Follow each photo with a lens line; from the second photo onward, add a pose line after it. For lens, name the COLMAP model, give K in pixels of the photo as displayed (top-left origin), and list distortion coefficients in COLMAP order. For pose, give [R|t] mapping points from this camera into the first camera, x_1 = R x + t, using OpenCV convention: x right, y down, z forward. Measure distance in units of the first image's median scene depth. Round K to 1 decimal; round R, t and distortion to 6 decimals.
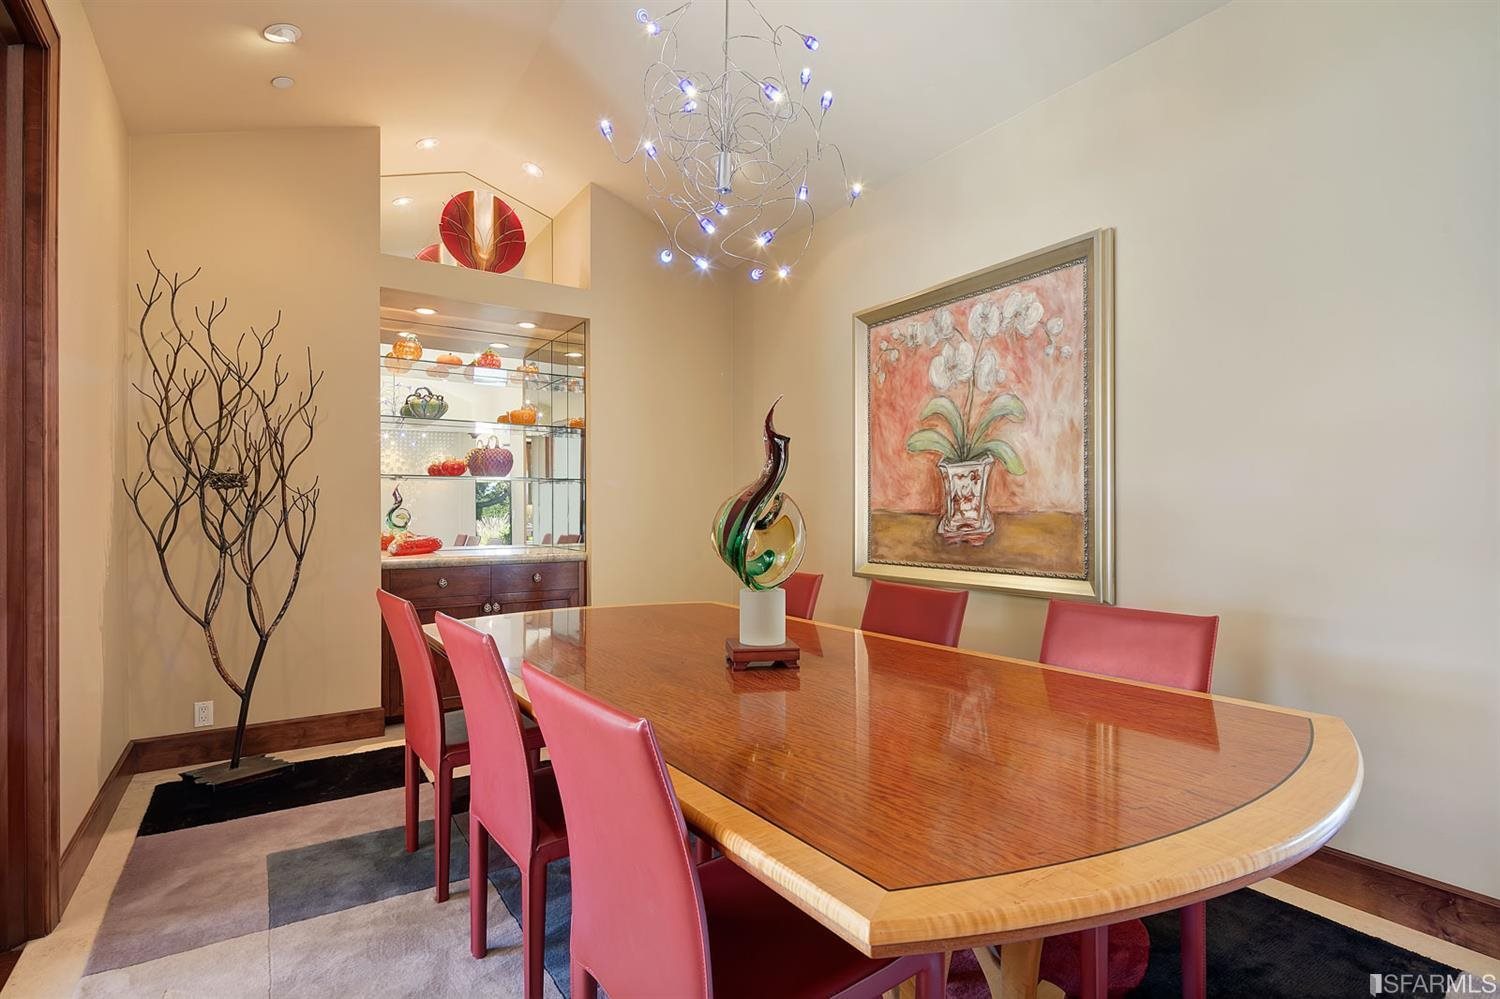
lens RADIAL K [[734.3, 0, 750.2], [0, 734.3, 506.7], [0, 0, 1]] dist [0.004320, 0.000091]
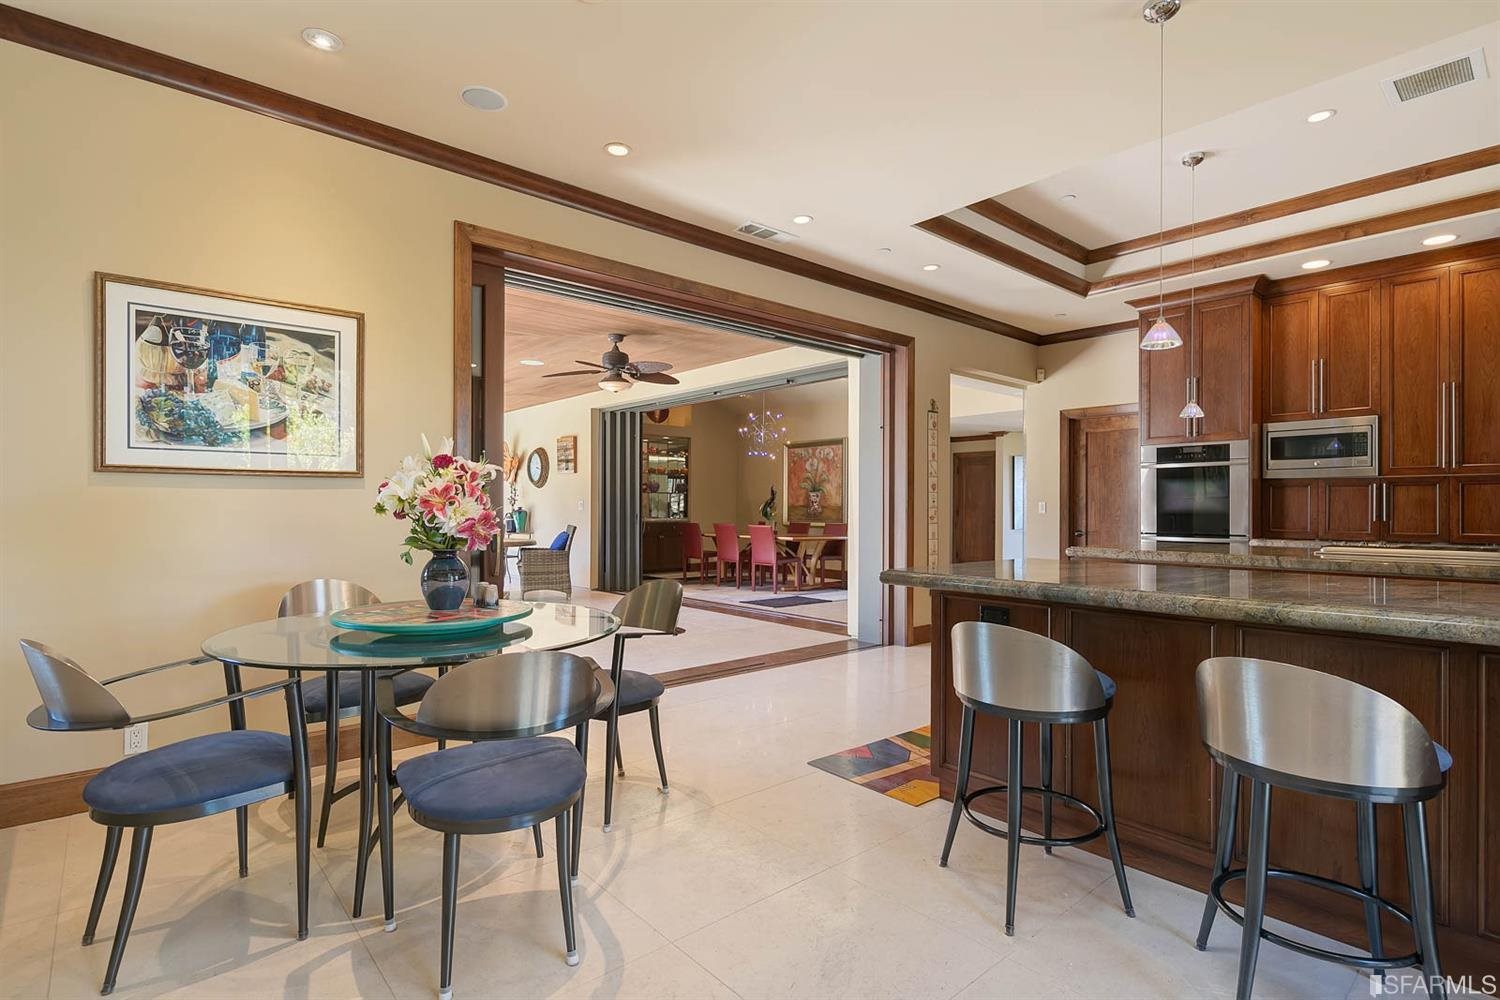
lens RADIAL K [[693.8, 0, 751.2], [0, 693.8, 502.1], [0, 0, 1]] dist [0.000001, 0.000000]
pose [[0.992310, 0.008799, 0.123463, -0.433295], [-0.009125, 0.999956, 0.002075, -0.015606], [-0.123439, -0.003186, 0.992347, -2.321819]]
